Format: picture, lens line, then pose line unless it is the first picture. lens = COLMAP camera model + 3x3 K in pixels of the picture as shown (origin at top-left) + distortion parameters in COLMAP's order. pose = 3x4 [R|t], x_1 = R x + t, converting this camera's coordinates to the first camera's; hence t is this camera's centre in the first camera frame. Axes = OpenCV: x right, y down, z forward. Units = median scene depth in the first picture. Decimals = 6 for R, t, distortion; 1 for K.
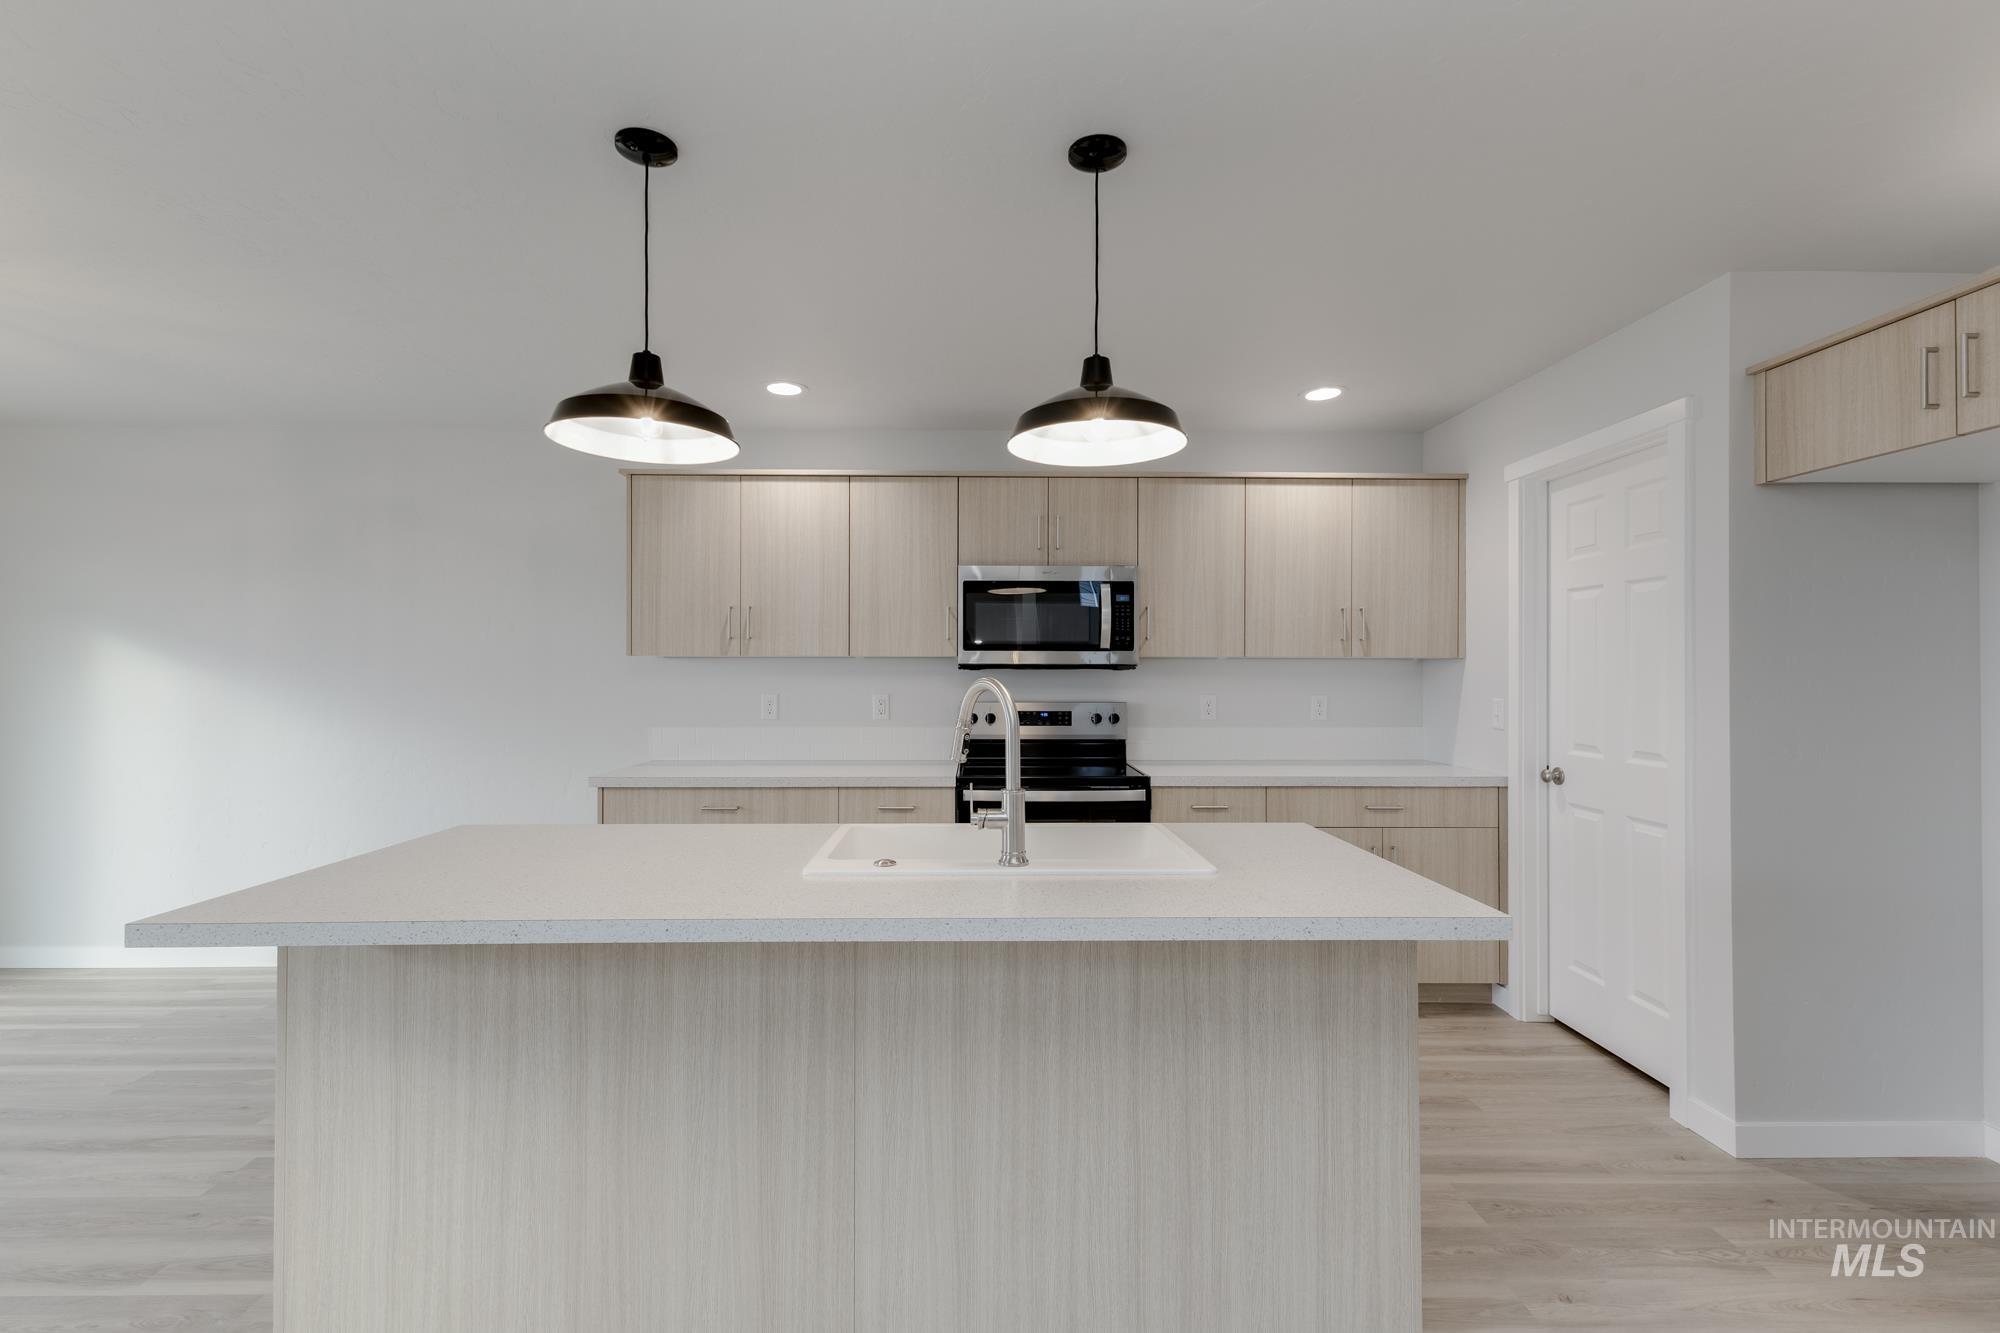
lens RADIAL K [[896.8, 0, 995.9], [0, 896.8, 669.8], [0, 0, 1]] dist [0.017824, -0.000283]
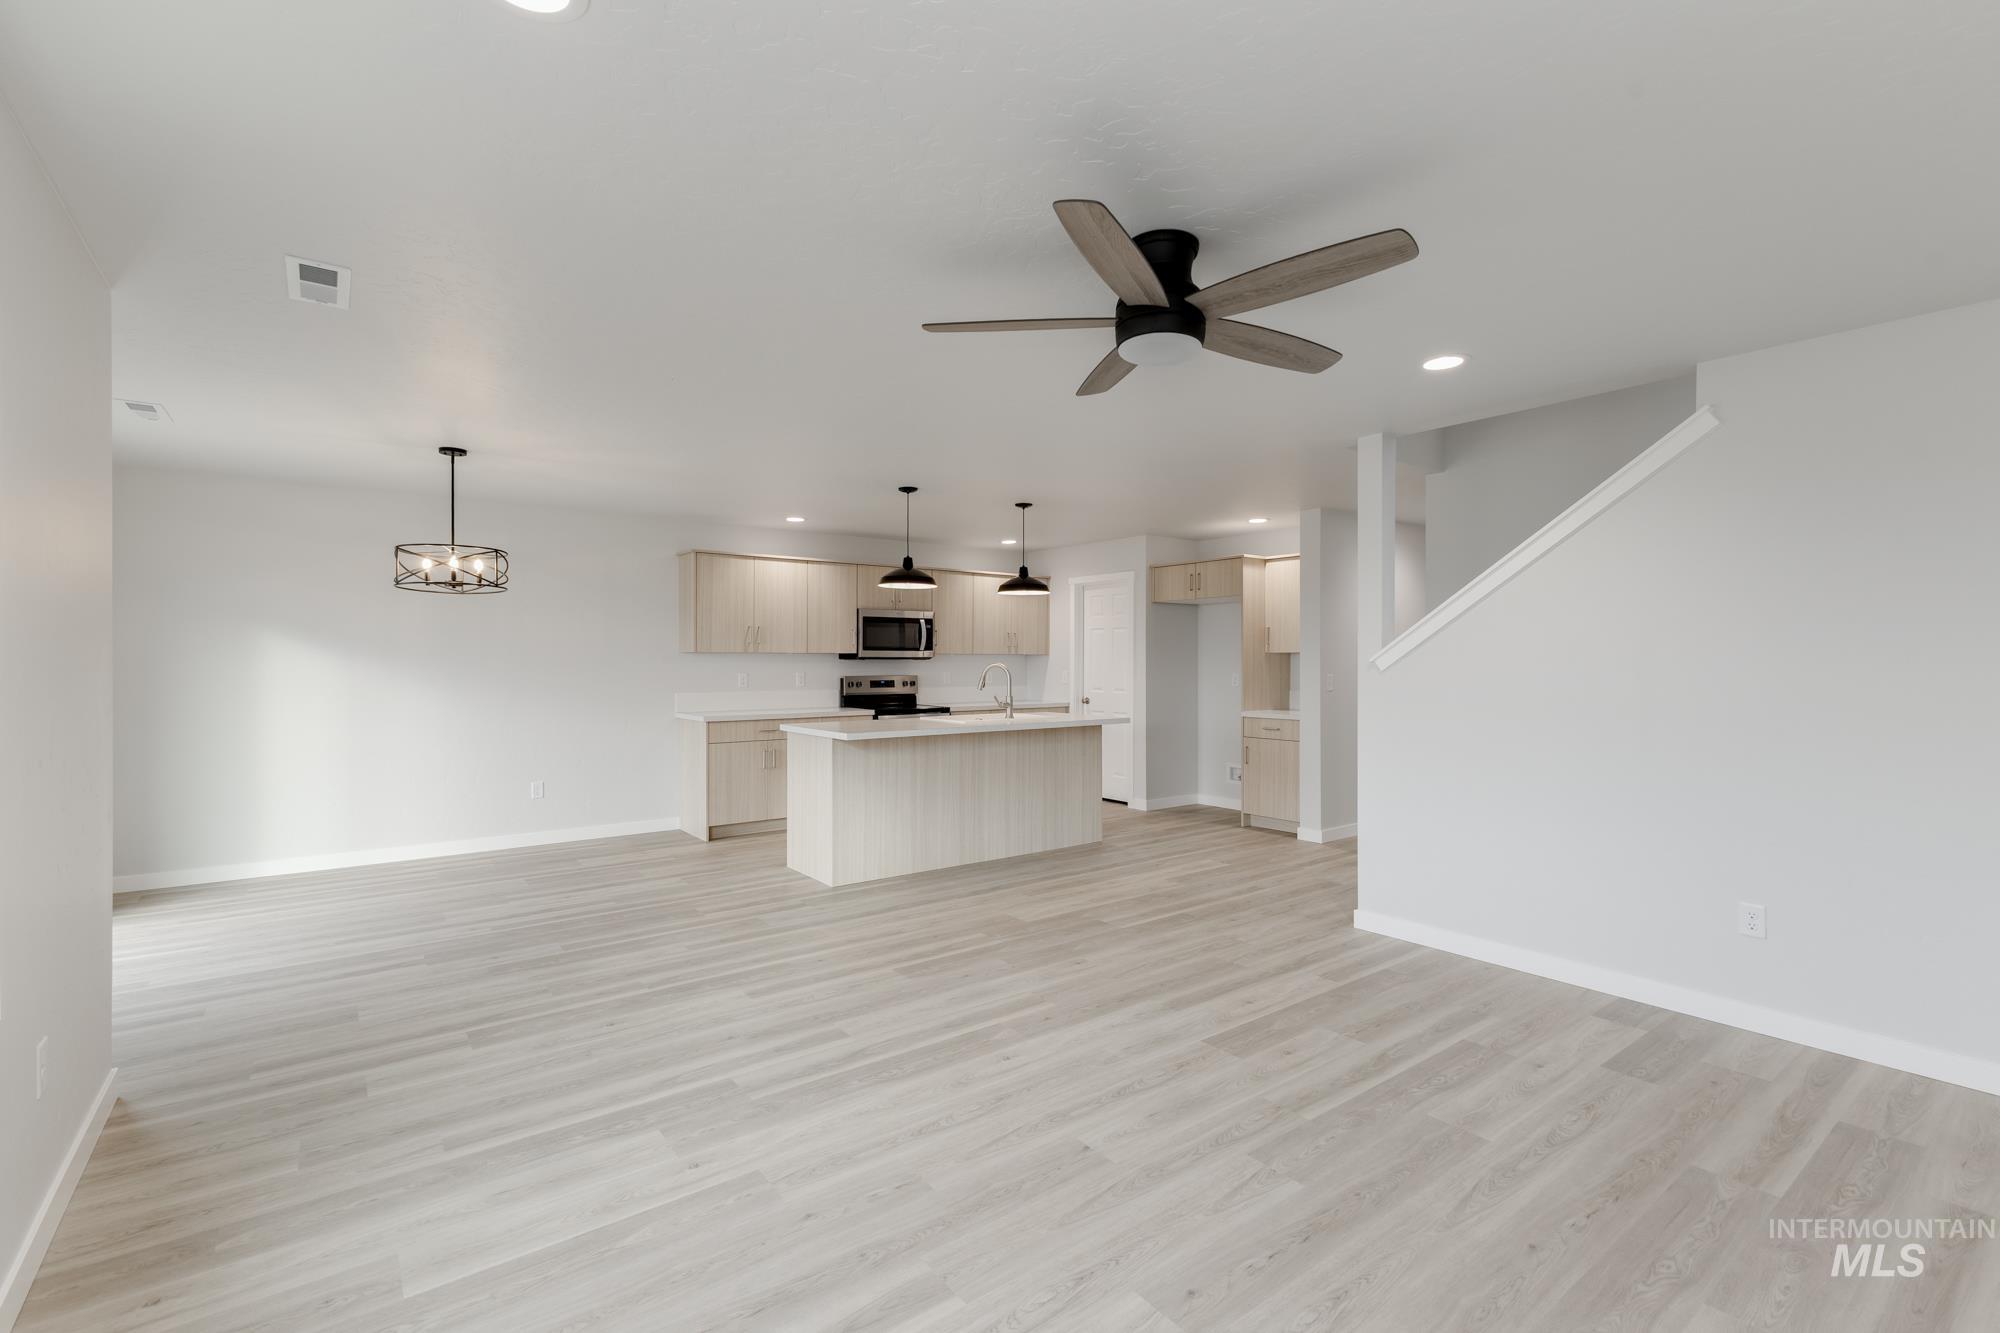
lens RADIAL K [[893.6, 0, 1000.0], [0, 893.6, 666.5], [0, 0, 1]] dist [0.001003, -0.000010]
pose [[0.803873, -0.005844, 0.594772, -0.987104], [-0.000374, 0.999947, 0.010331, -0.005834], [-0.594800, -0.008527, 0.803828, -0.816910]]
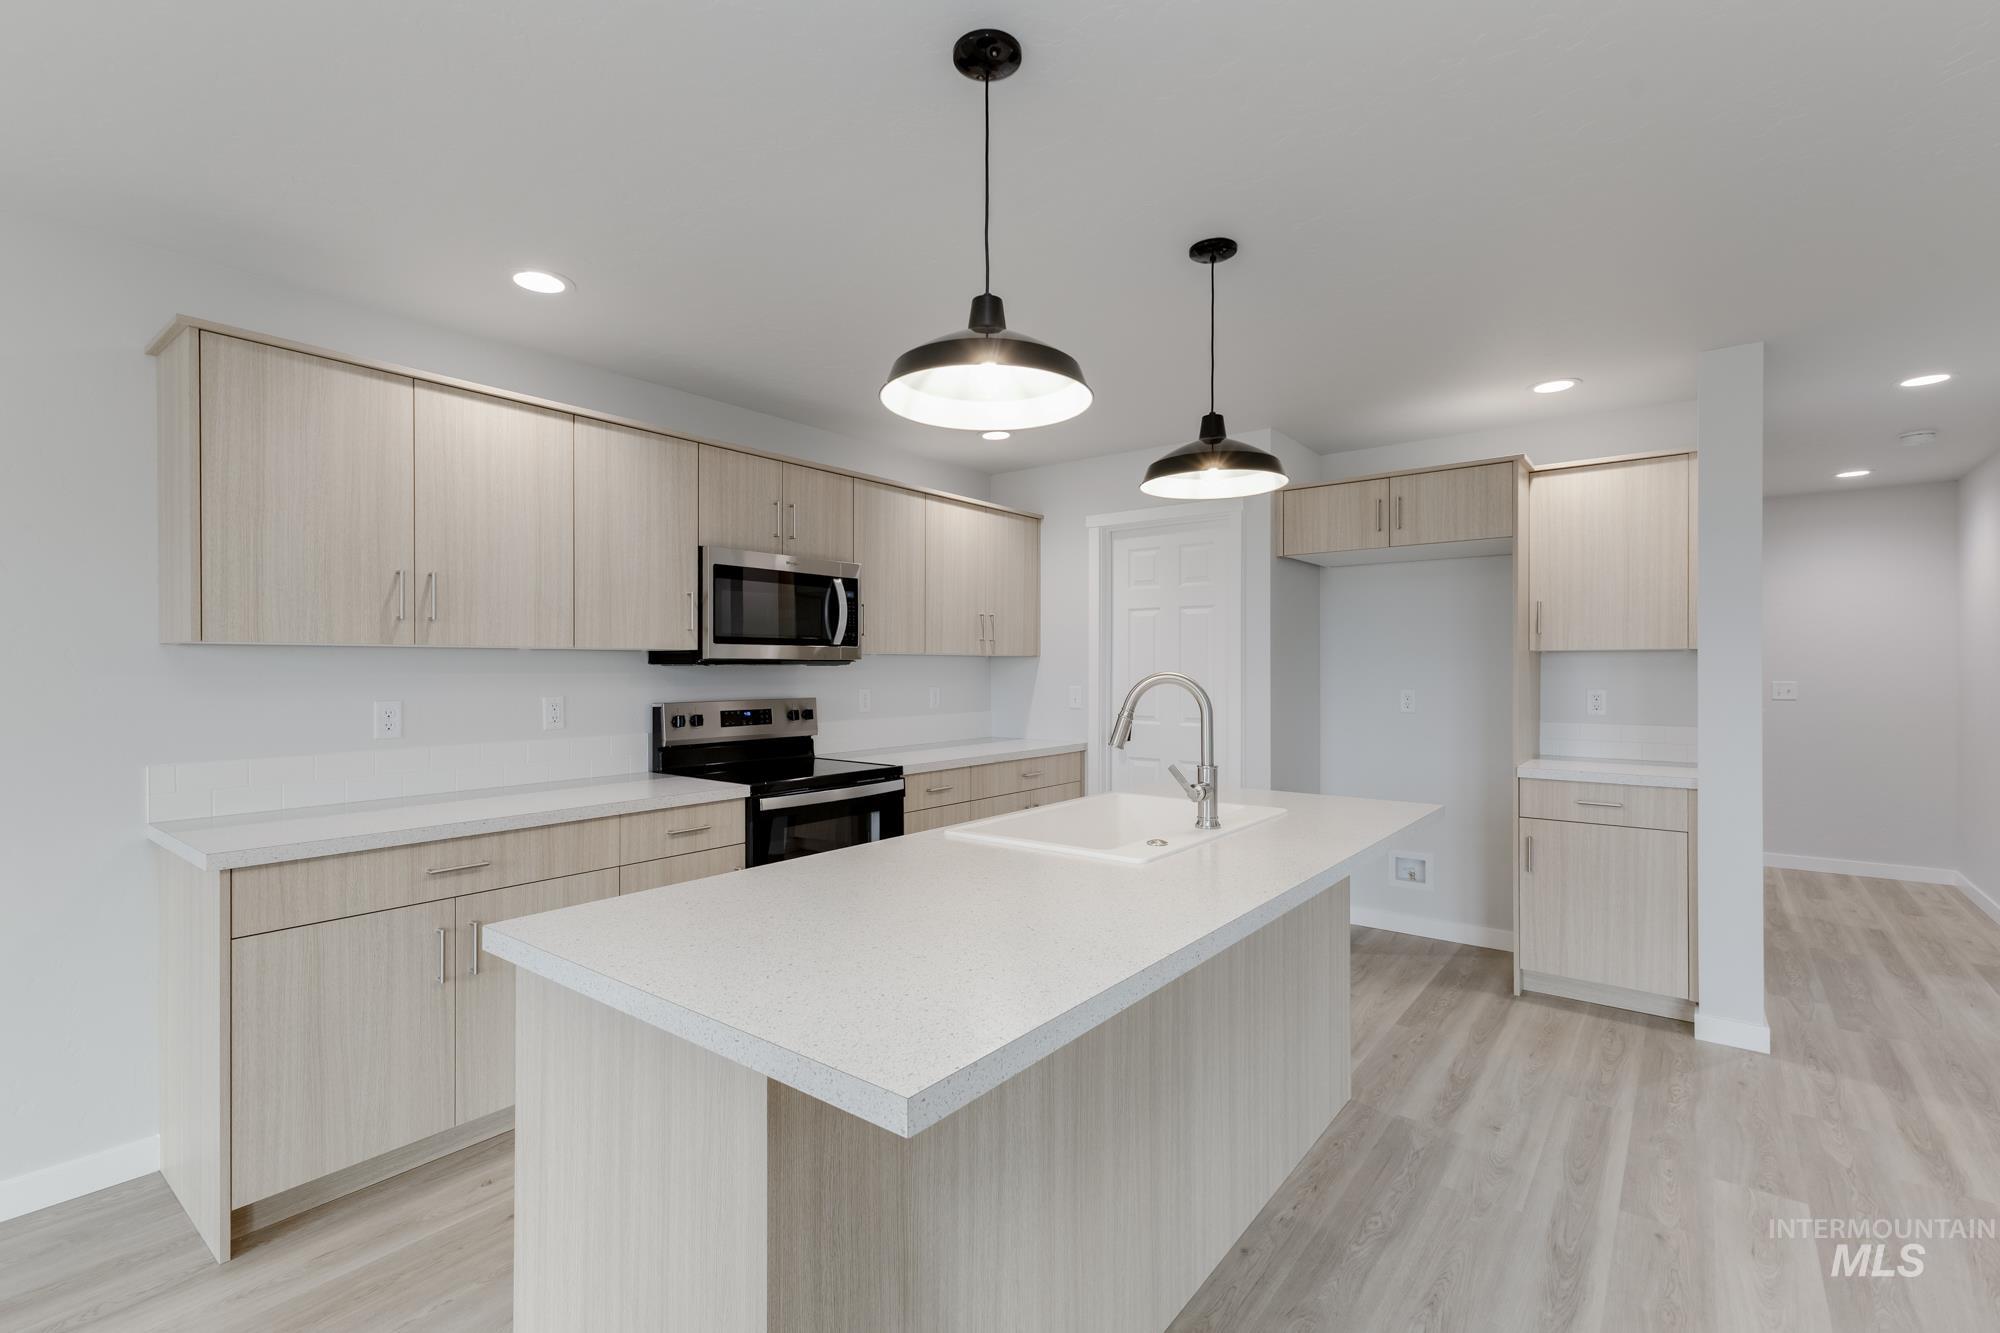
lens RADIAL K [[896.8, 0, 995.9], [0, 896.8, 669.8], [0, 0, 1]] dist [0.017824, -0.000283]
pose [[0.628389, -0.005517, 0.777879, -0.540376], [0.000745, 0.999979, 0.006491, -0.001122], [-0.777899, -0.003500, 0.628380, 0.230898]]
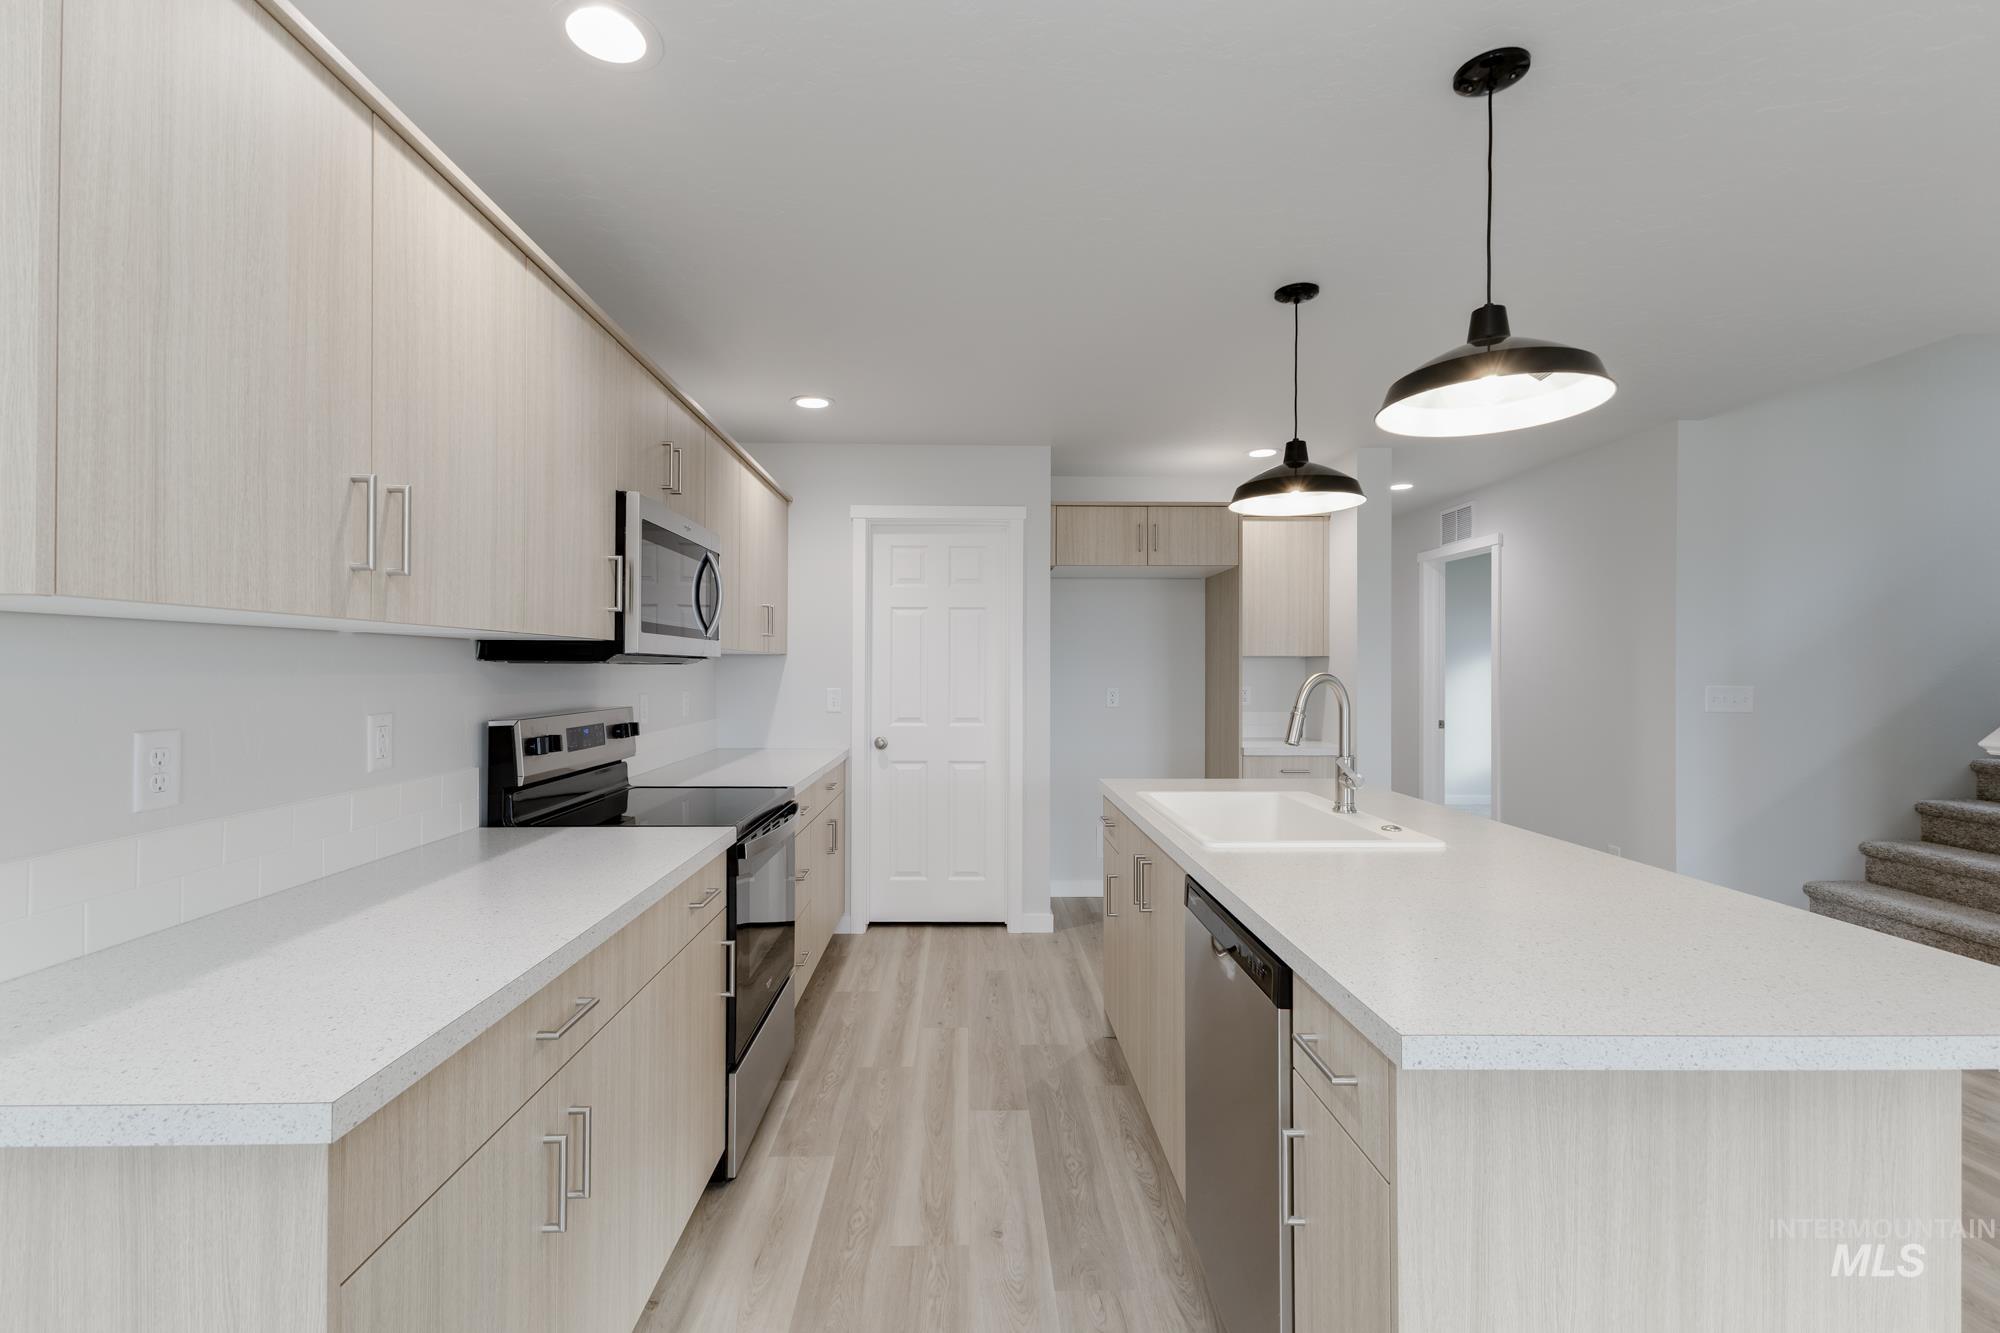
lens RADIAL K [[921.2, 0, 996.5], [0, 921.2, 672.1], [0, 0, 1]] dist [0.181613, -0.000005]
pose [[-0.025067, -0.005471, 0.999671, -0.695724], [-0.004090, 0.999977, 0.005371, 0.001978], [-0.999677, -0.003954, -0.025089, 0.765571]]
